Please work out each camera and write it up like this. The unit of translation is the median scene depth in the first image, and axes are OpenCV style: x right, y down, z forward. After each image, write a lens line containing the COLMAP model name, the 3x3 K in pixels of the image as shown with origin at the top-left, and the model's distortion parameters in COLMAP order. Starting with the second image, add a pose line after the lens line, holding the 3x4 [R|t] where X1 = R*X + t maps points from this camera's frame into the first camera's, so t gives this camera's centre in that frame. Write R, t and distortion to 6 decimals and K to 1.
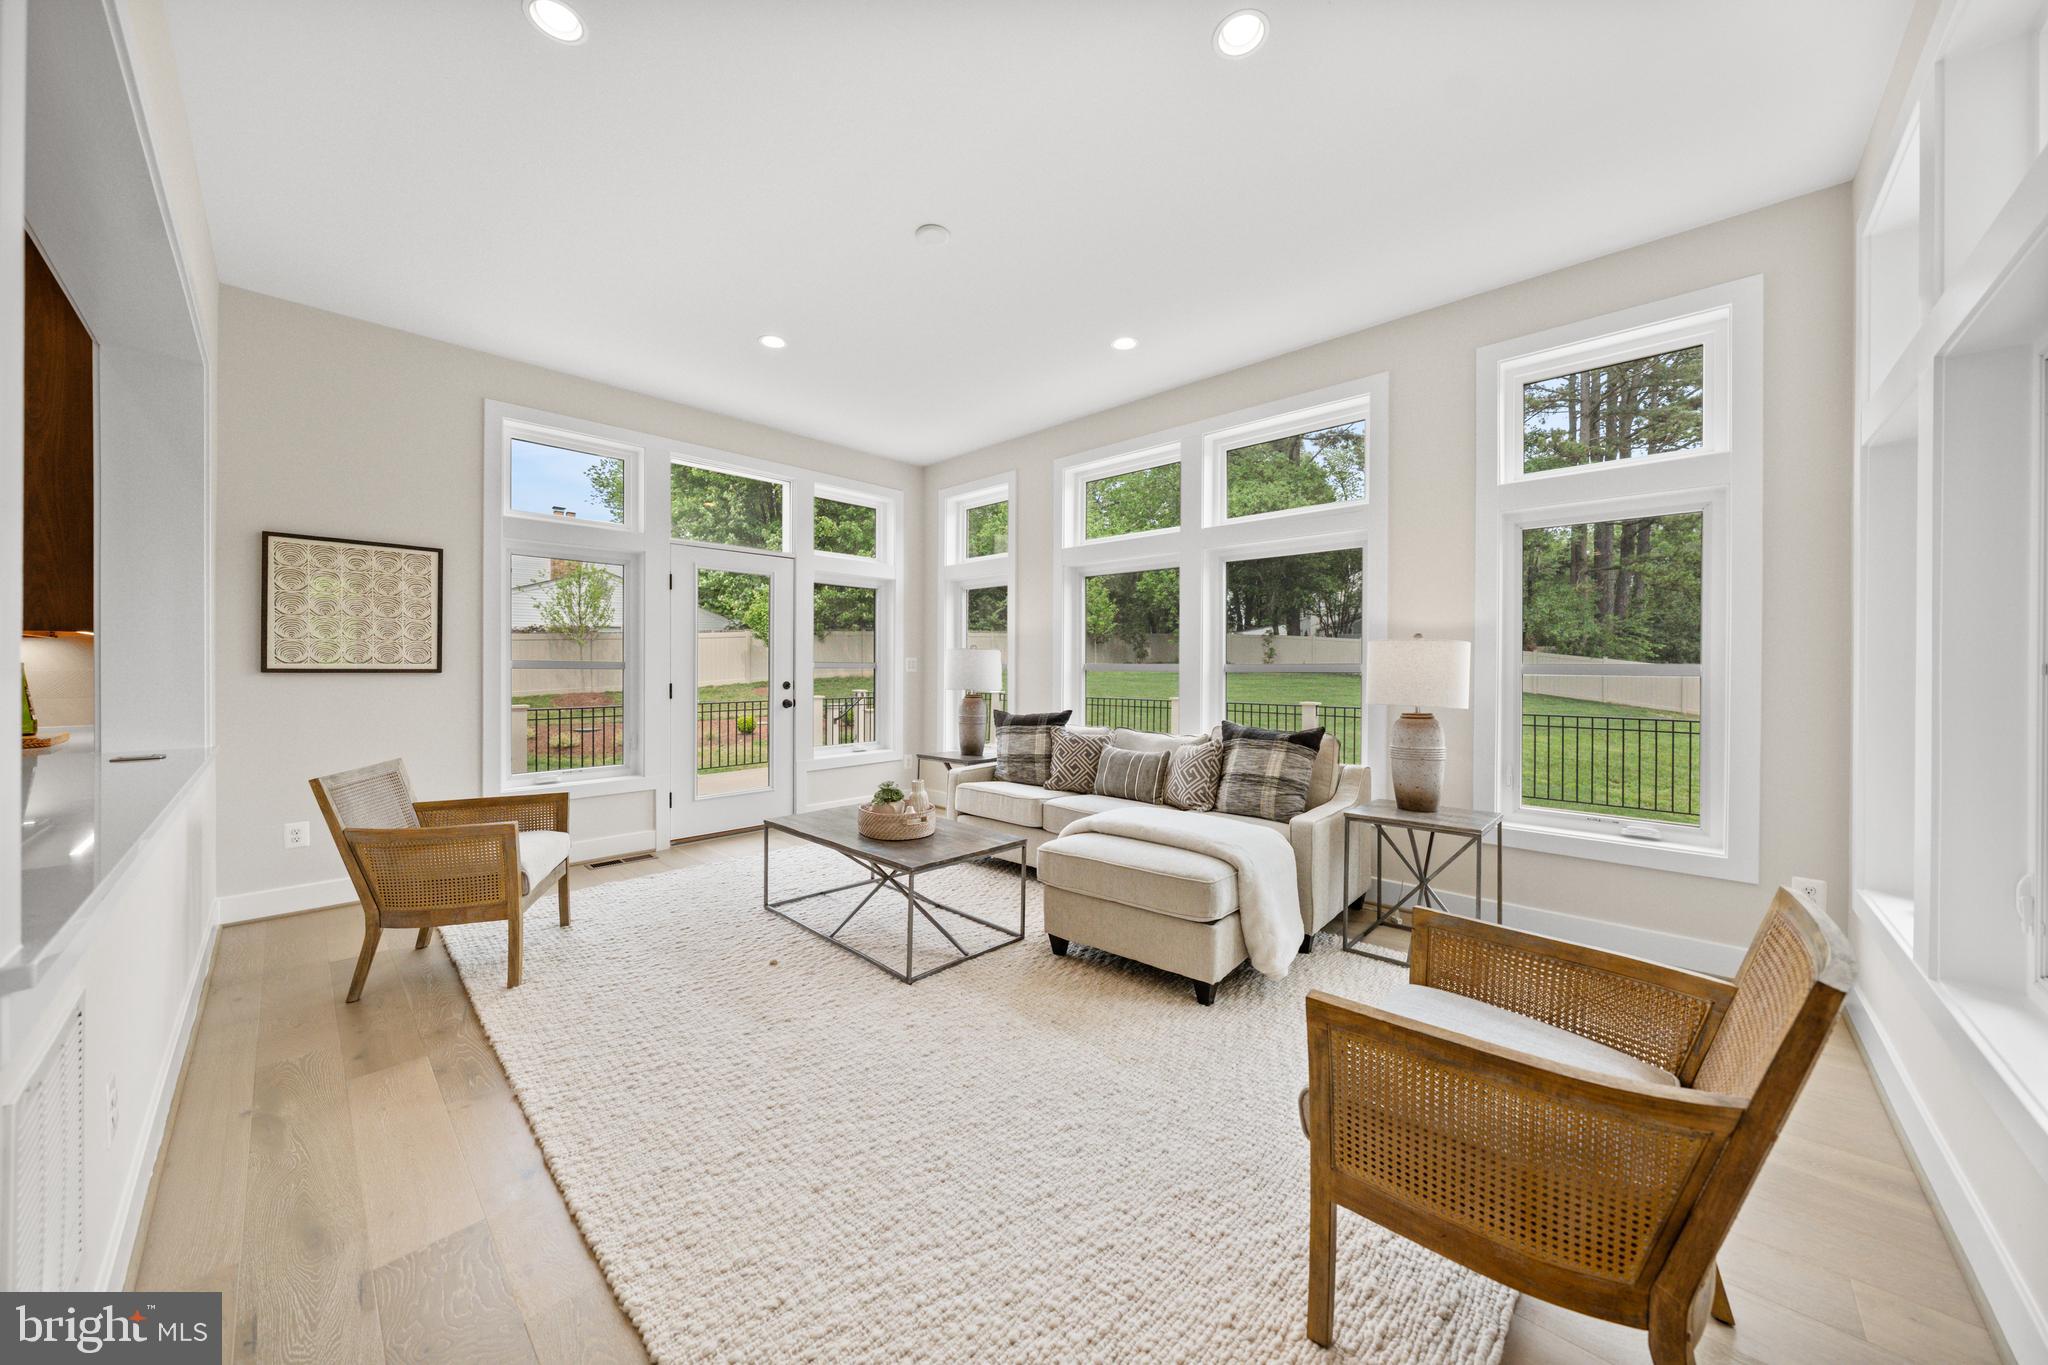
lens RADIAL K [[701.3, 0, 1012.5], [0, 701.3, 664.7], [0, 0, 1]] dist [-0.001199, -0.000040]
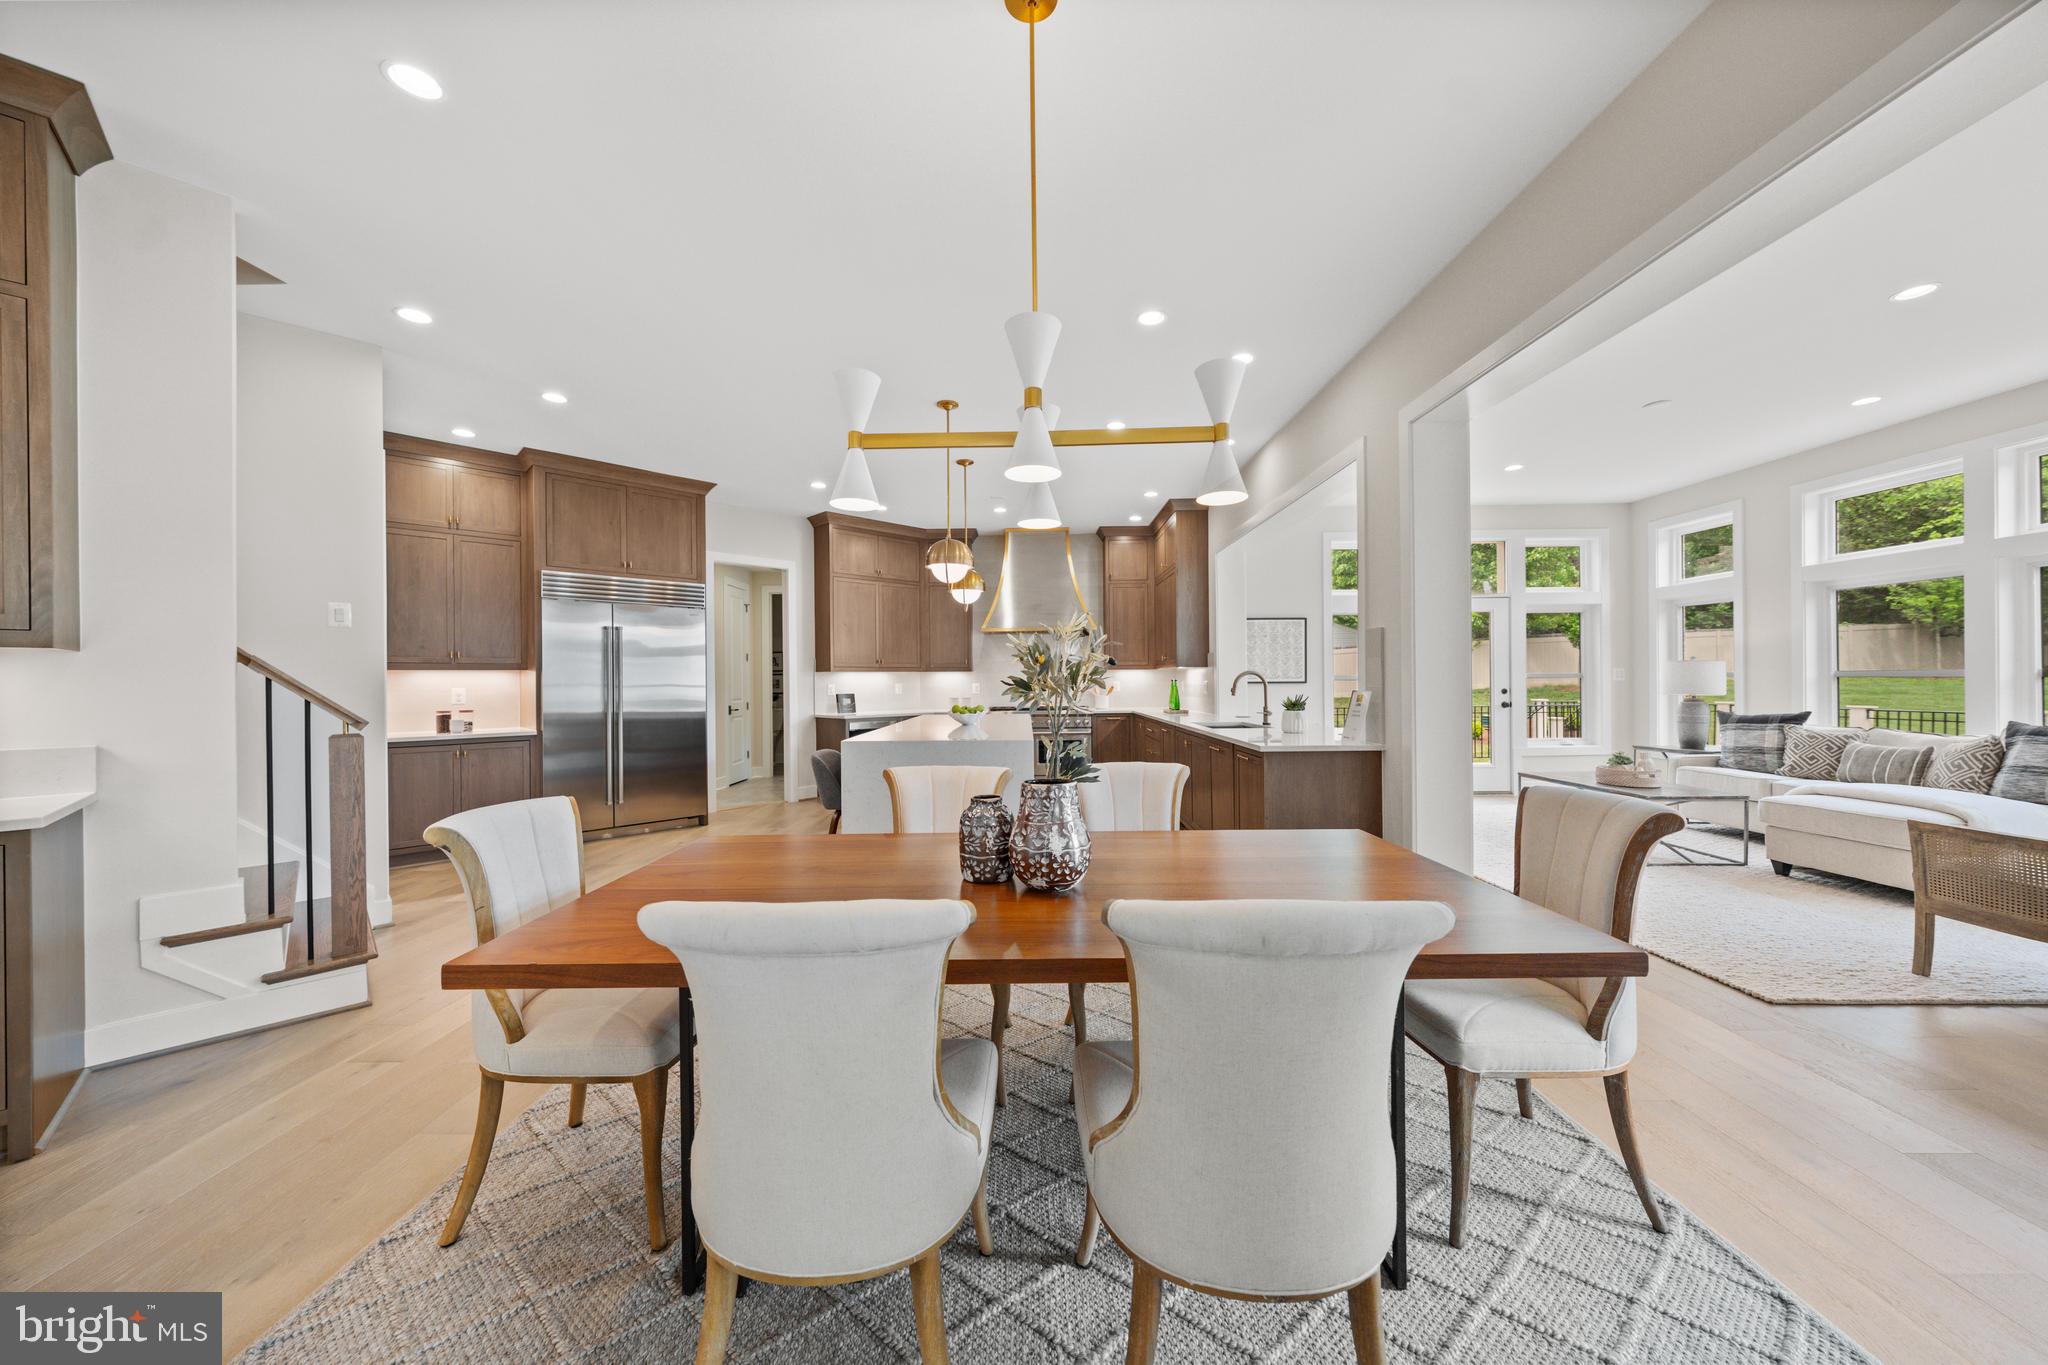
lens RADIAL K [[714.3, 0, 1017.2], [0, 714.3, 680.5], [0, 0, 1]] dist [0.000599, 0.000493]
pose [[0.690962, -0.011592, -0.722798, 0.032730], [0.014694, 0.999890, -0.001990, -0.003162], [0.722741, -0.009245, 0.691057, -0.755399]]
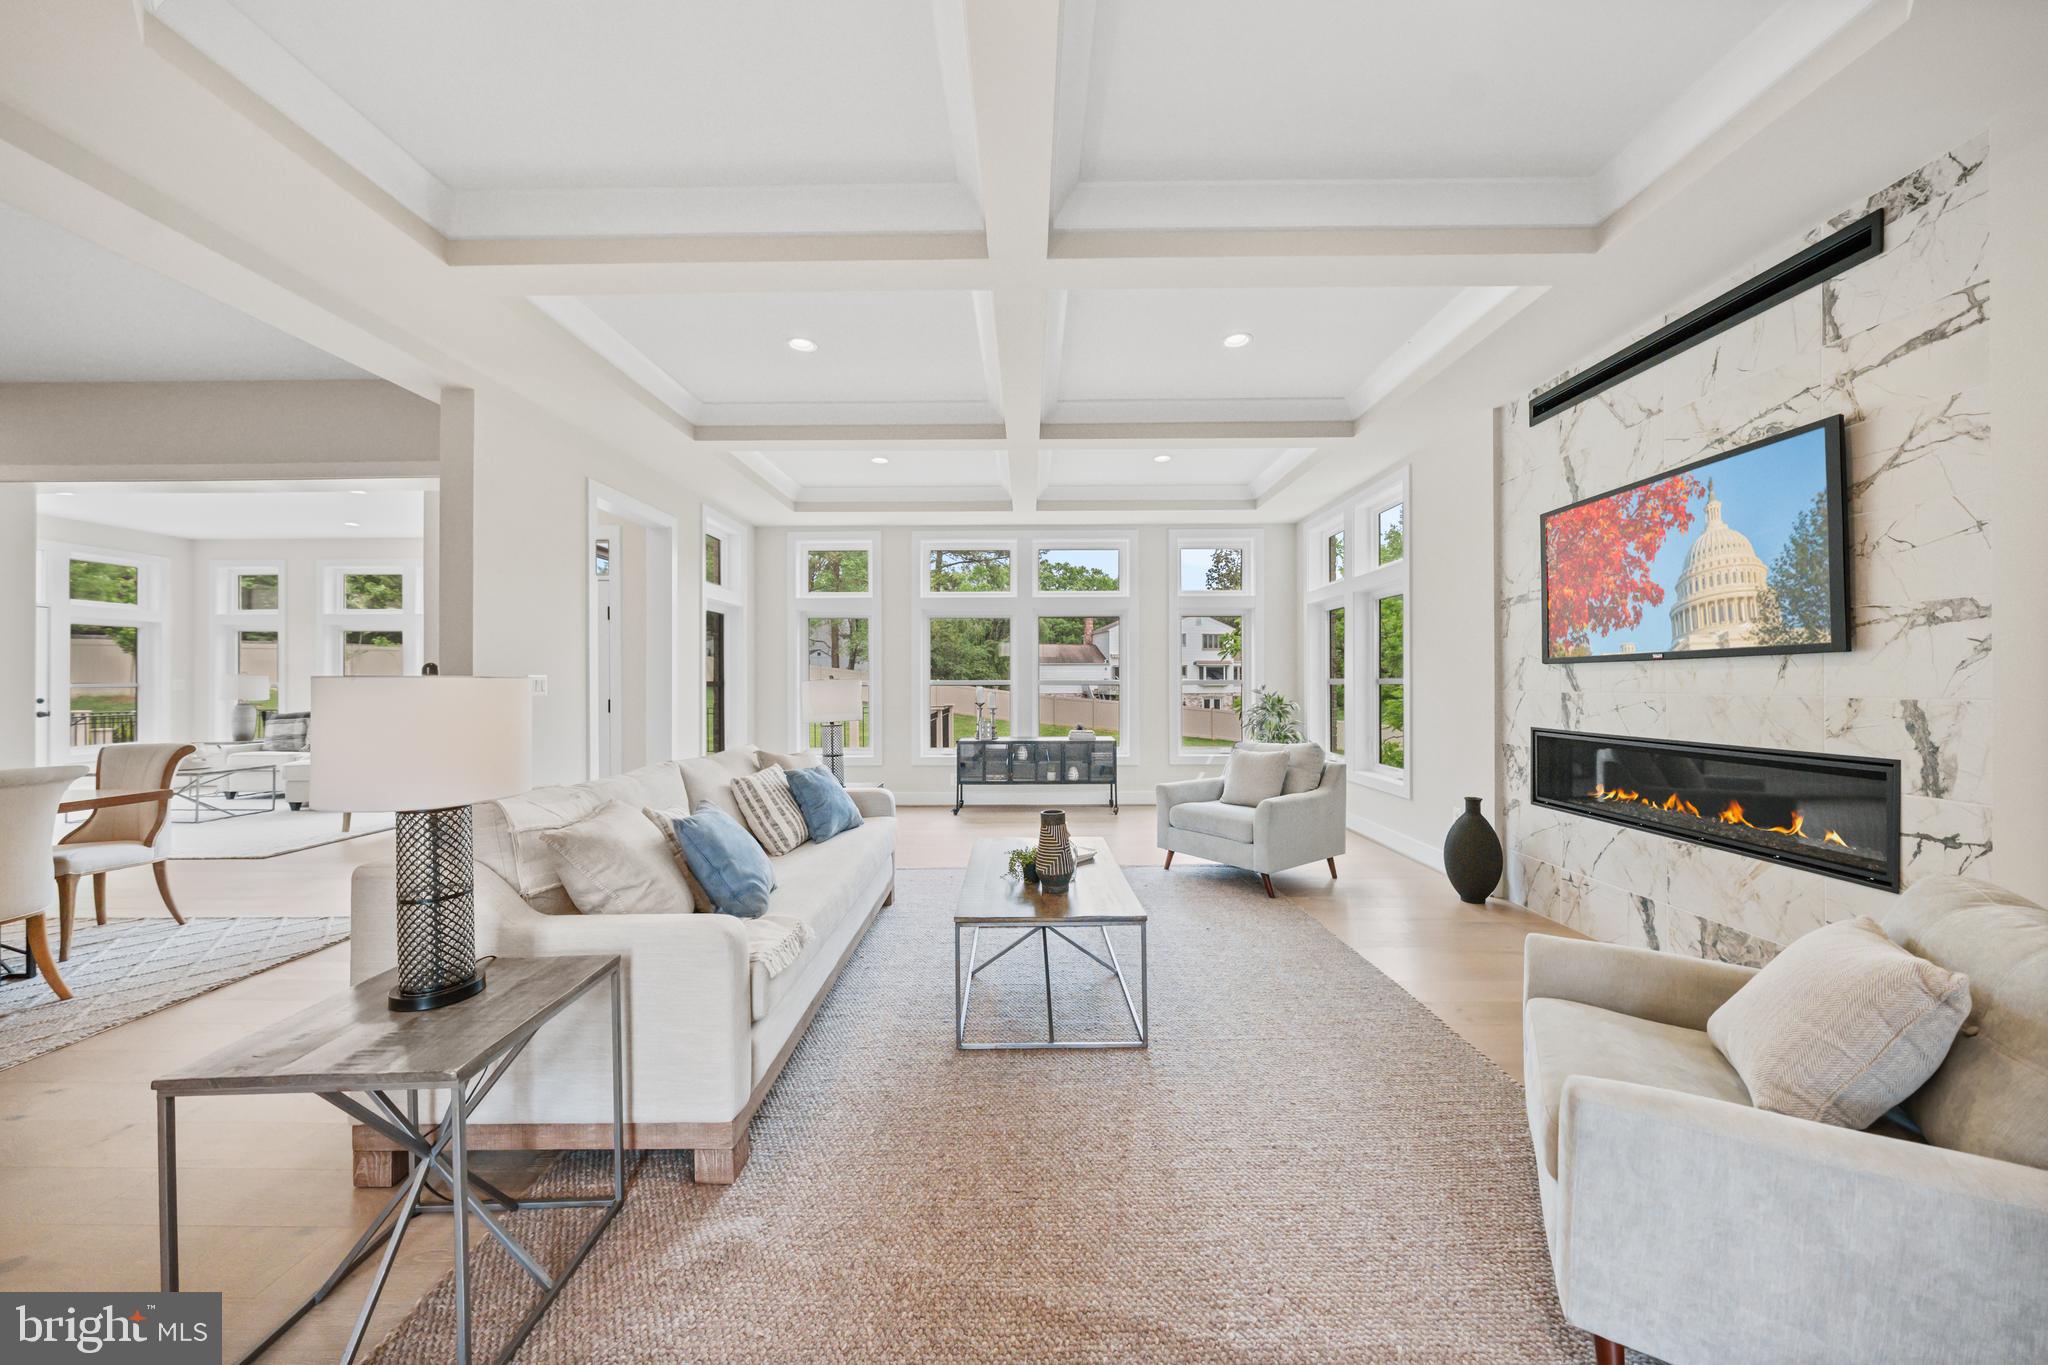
lens RADIAL K [[698.2, 0, 1033.4], [0, 698.2, 677.7], [0, 0, 1]] dist [-0.001831, 0.000096]
pose [[0.715966, -0.003494, 0.698126, 0.138046], [0.004058, 0.999991, 0.000843, -0.010751], [-0.698123, 0.002229, 0.715974, -1.553575]]
